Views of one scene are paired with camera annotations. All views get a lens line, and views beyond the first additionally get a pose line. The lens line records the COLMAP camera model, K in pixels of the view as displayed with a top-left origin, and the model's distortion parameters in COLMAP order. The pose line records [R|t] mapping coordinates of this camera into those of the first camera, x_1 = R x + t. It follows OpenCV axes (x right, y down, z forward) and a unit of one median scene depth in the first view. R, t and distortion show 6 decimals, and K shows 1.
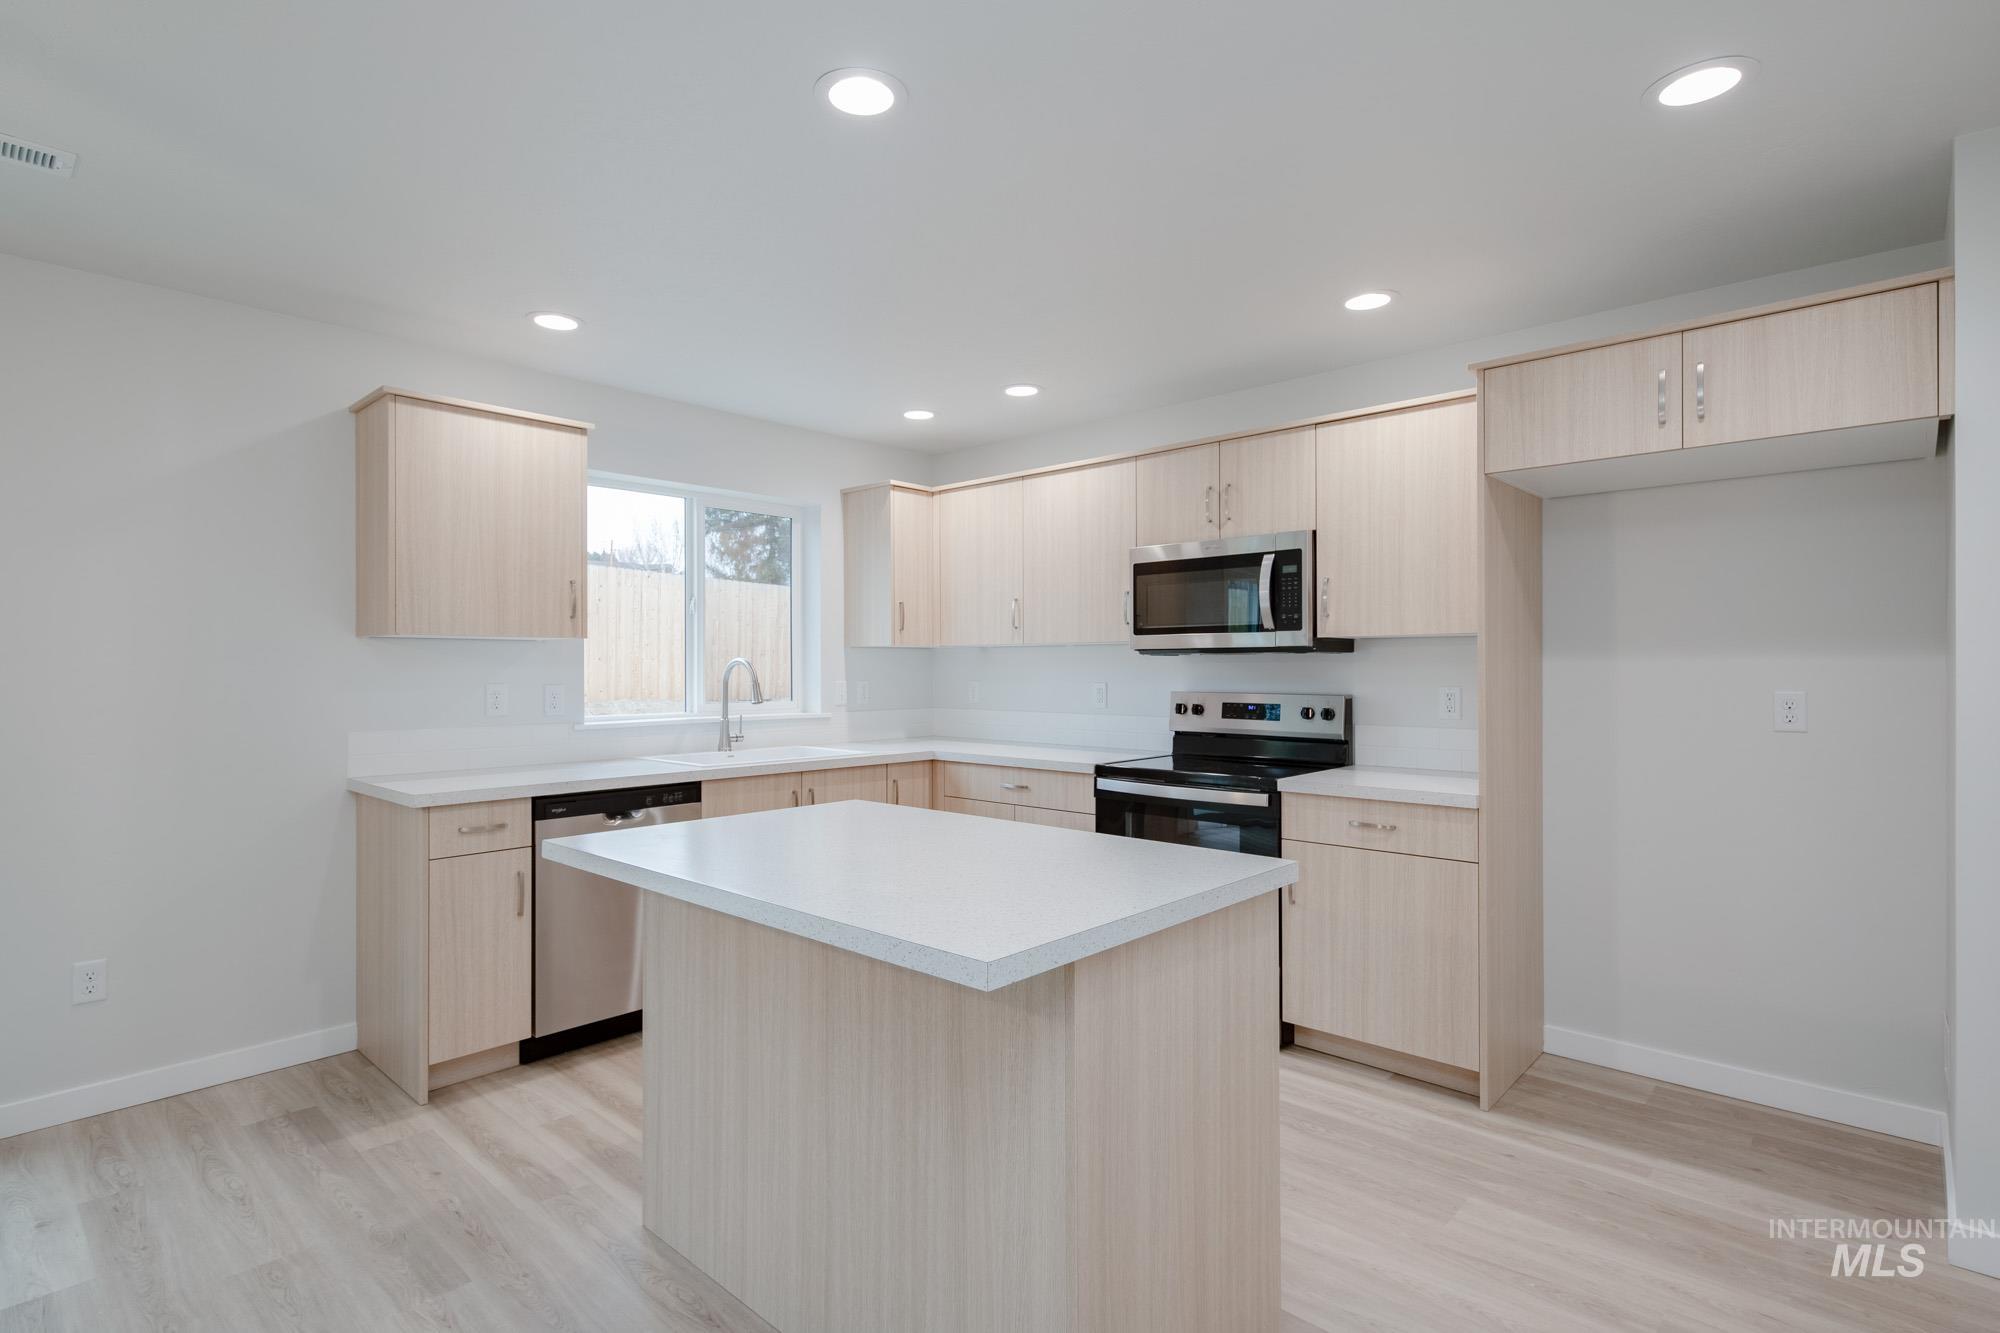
lens RADIAL K [[1041.8, 0, 922.9], [0, 1041.8, 664.1], [0, 0, 1]] dist [0.014239, -0.000078]
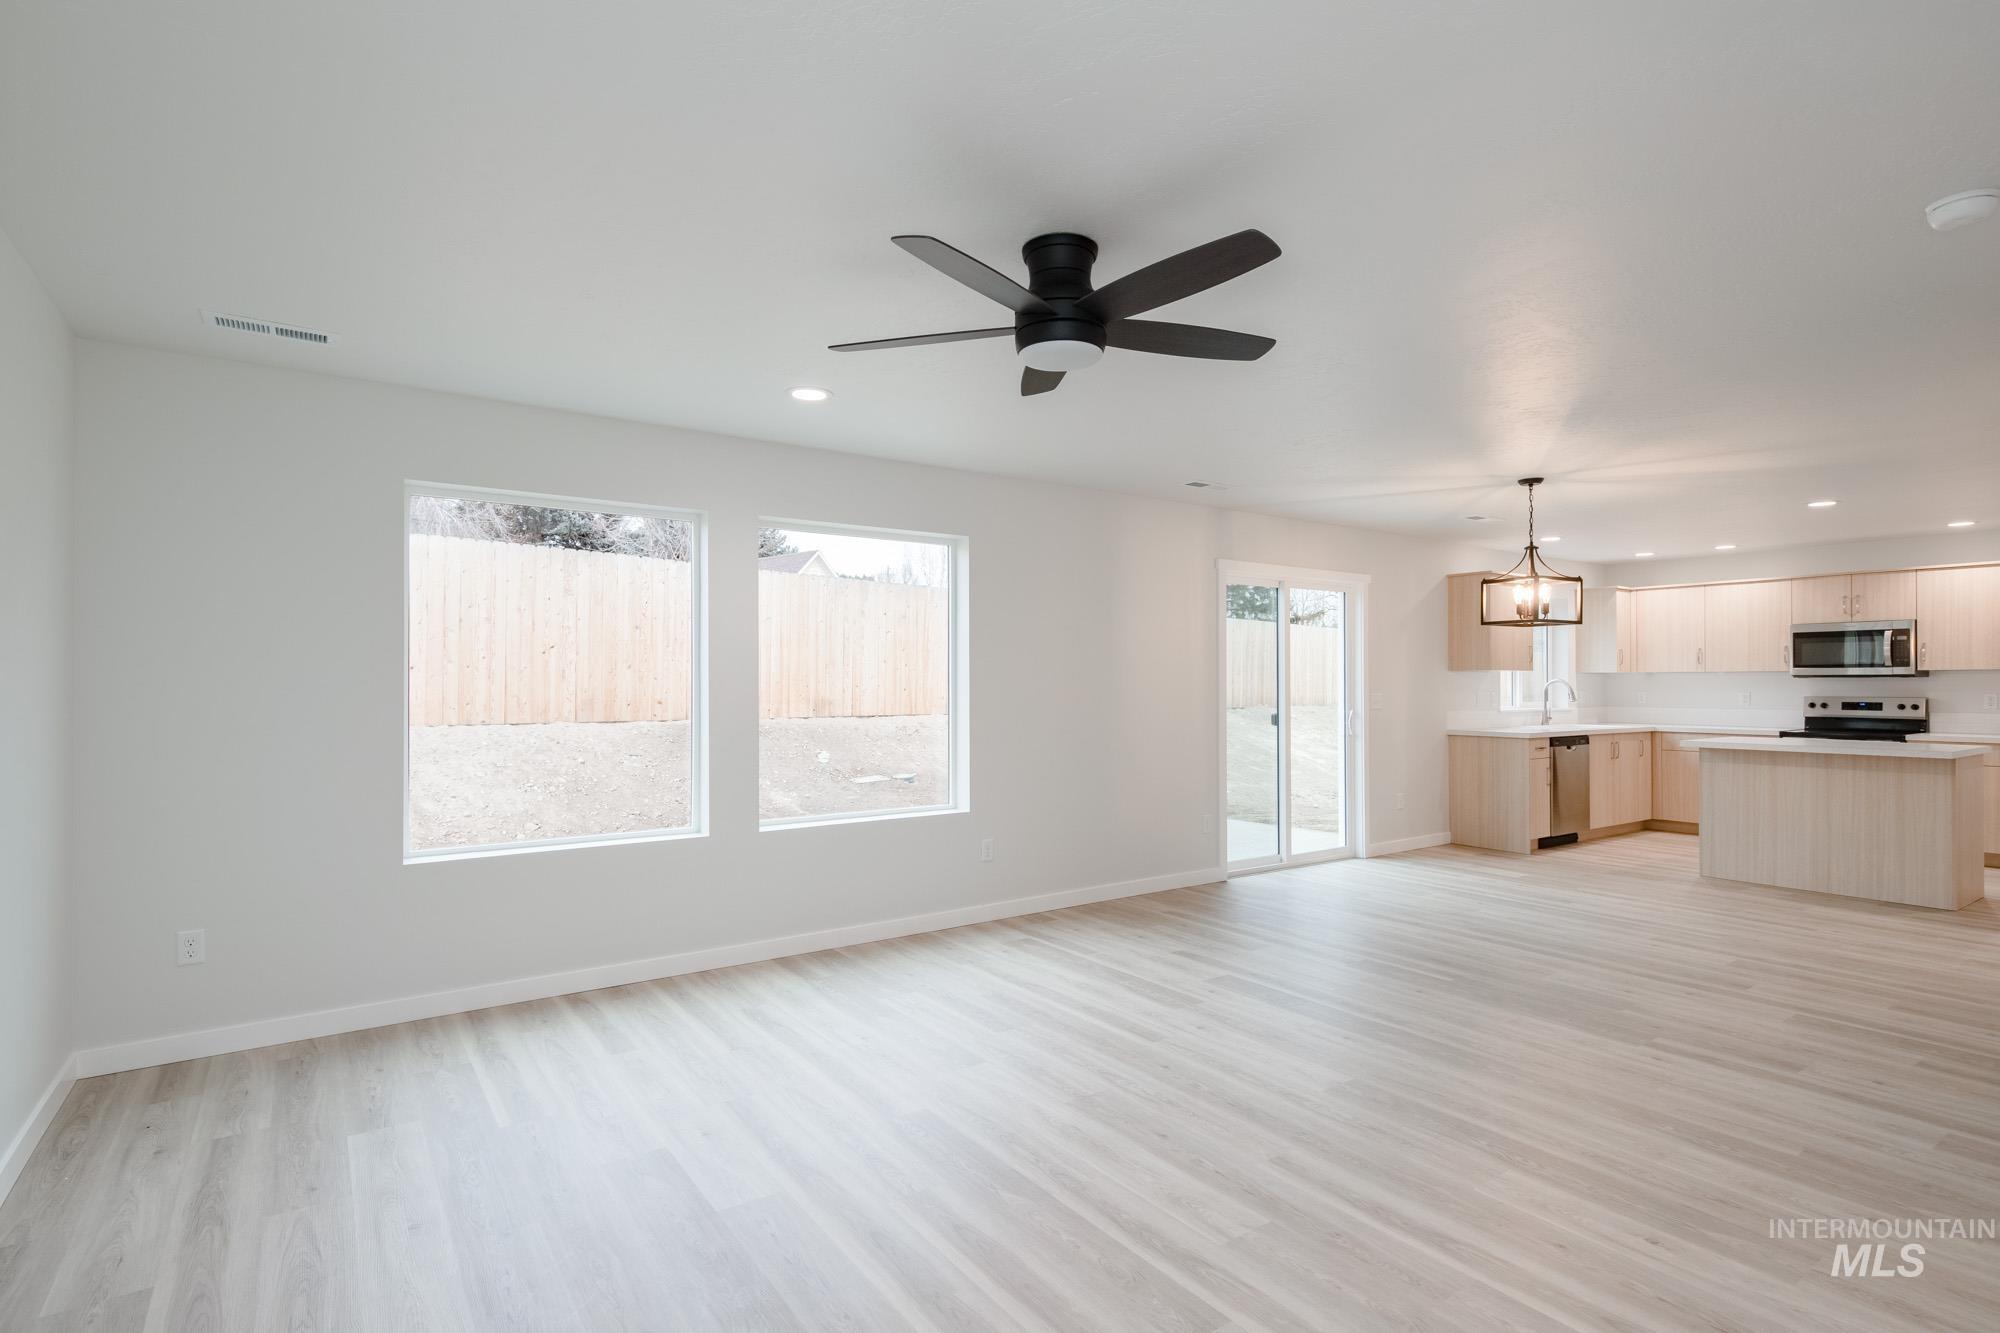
lens RADIAL K [[1057.9, 0, 889.3], [0, 1057.9, 674.3], [0, 0, 1]] dist [0.000242, -0.002224]
pose [[0.977656, 0.000415, -0.210213, -1.139425], [-0.001146, 0.999994, -0.003356, -0.007032], [0.210210, 0.003522, 0.977650, -1.444749]]
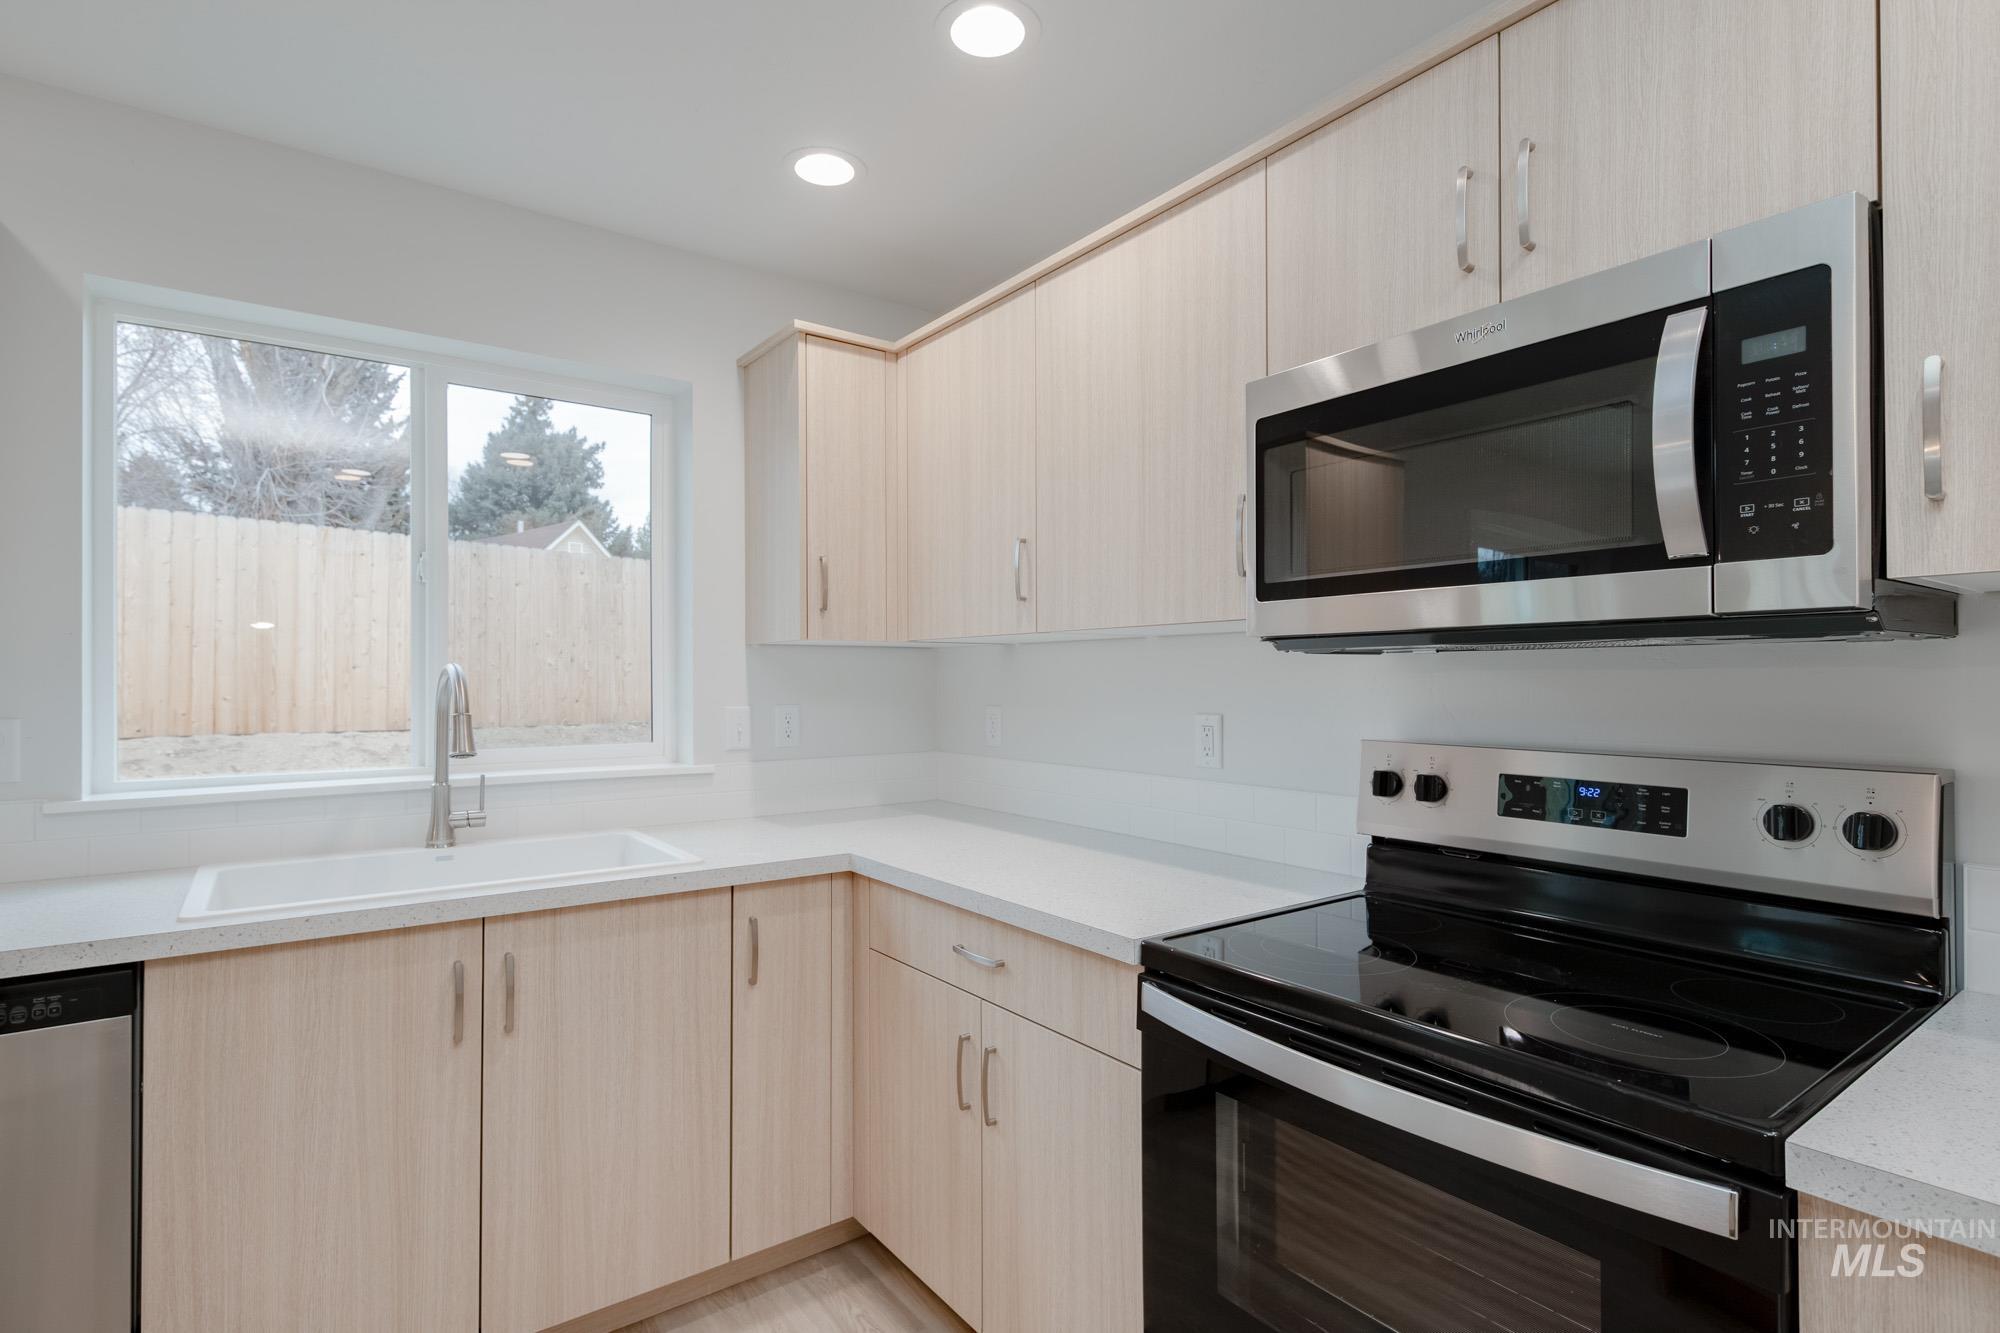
lens RADIAL K [[1000.9, 0, 952.2], [0, 1000.9, 671.8], [0, 0, 1]] dist [0.003066, 0.000055]
pose [[0.983515, -0.002651, -0.180807, 0.166248], [0.002288, 0.999995, -0.002214, -0.000651], [0.180812, 0.001764, 0.983516, 0.642183]]
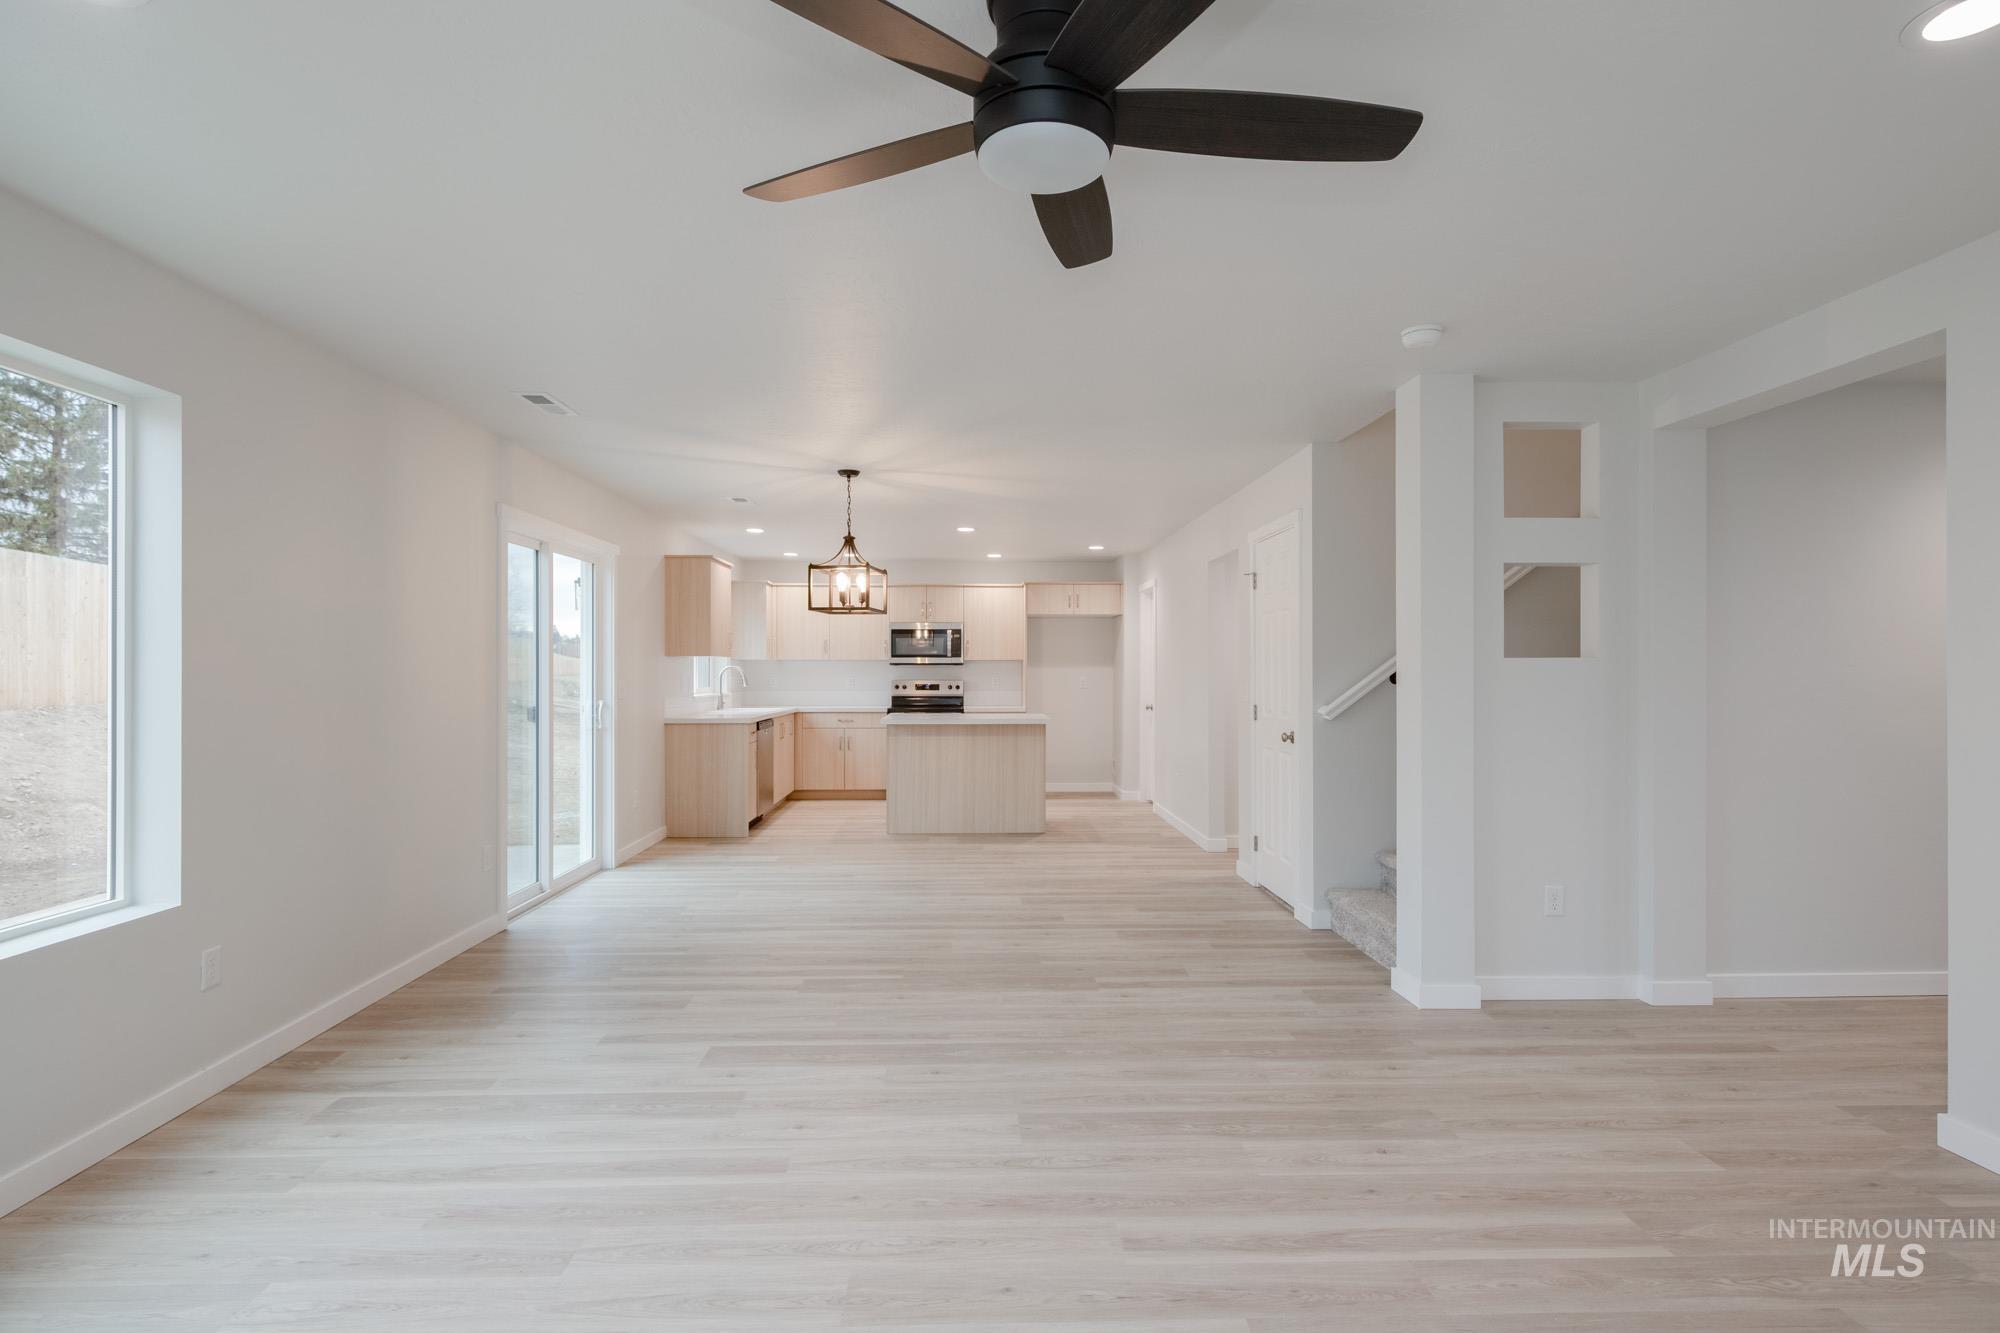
lens RADIAL K [[1037.1, 0, 1105.6], [0, 1037.1, 671.2], [0, 0, 1]] dist [0.010094, -0.001694]
pose [[0.625862, 0.001207, 0.779933, -1.508844], [-0.005363, 0.999982, 0.002757, -0.004165], [-0.779915, -0.005908, 0.625857, -1.028371]]
